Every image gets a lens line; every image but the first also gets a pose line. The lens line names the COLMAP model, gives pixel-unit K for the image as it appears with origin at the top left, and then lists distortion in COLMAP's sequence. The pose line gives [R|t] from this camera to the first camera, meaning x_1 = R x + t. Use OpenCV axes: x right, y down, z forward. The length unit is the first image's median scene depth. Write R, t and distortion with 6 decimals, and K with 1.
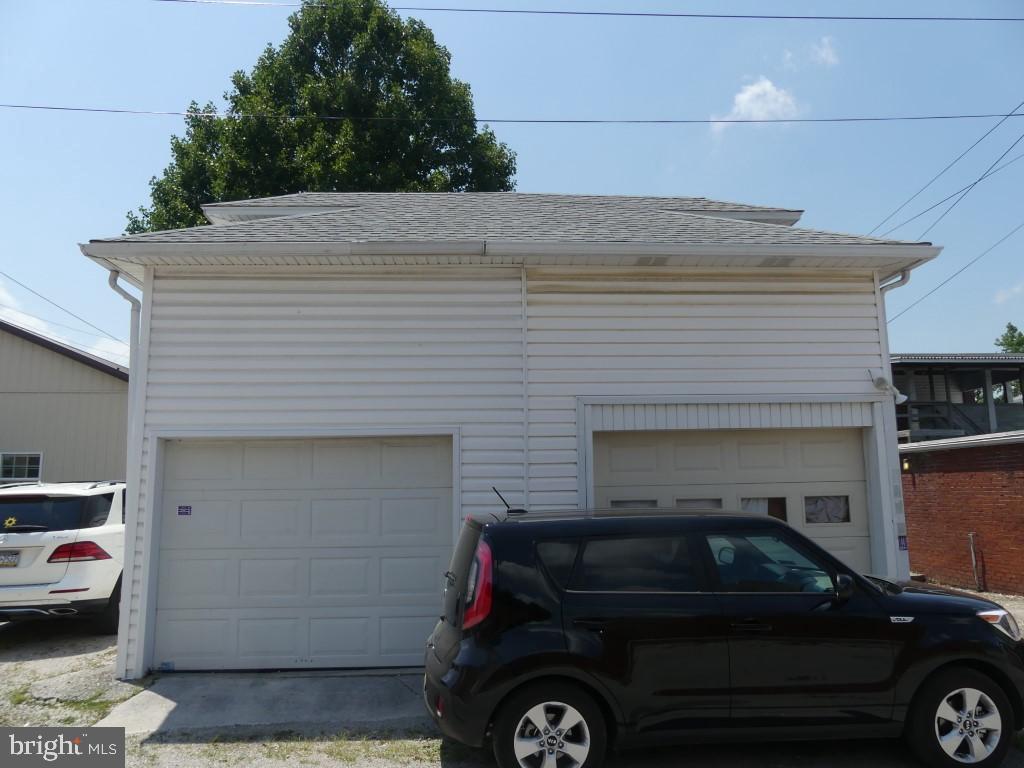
lens RADIAL K [[764.2, 0, 512.0], [0, 764.2, 384.0], [0, 0, 1]] dist [-0.040991, 0.047499]
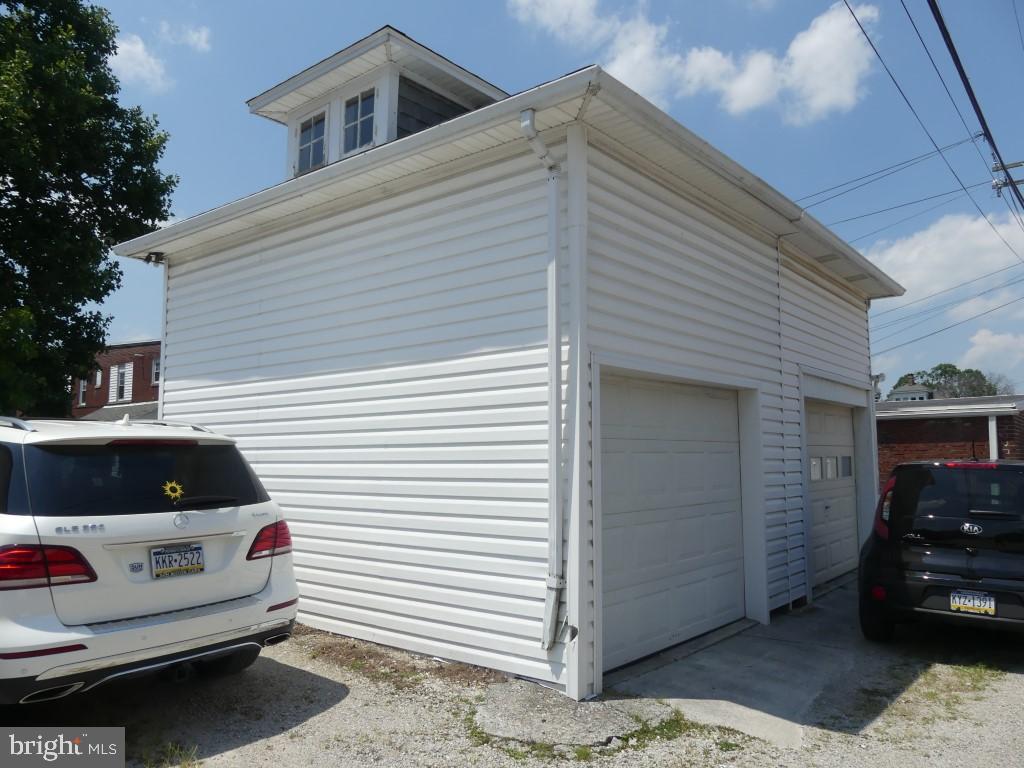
lens RADIAL K [[764.2, 0, 512.0], [0, 764.2, 384.0], [0, 0, 1]] dist [-0.040991, 0.047499]
pose [[0.675588, 0.080067, 0.732919, -0.955304], [-0.107028, 0.994206, -0.009955, 0.094763], [-0.729470, -0.071717, 0.680243, 0.505275]]
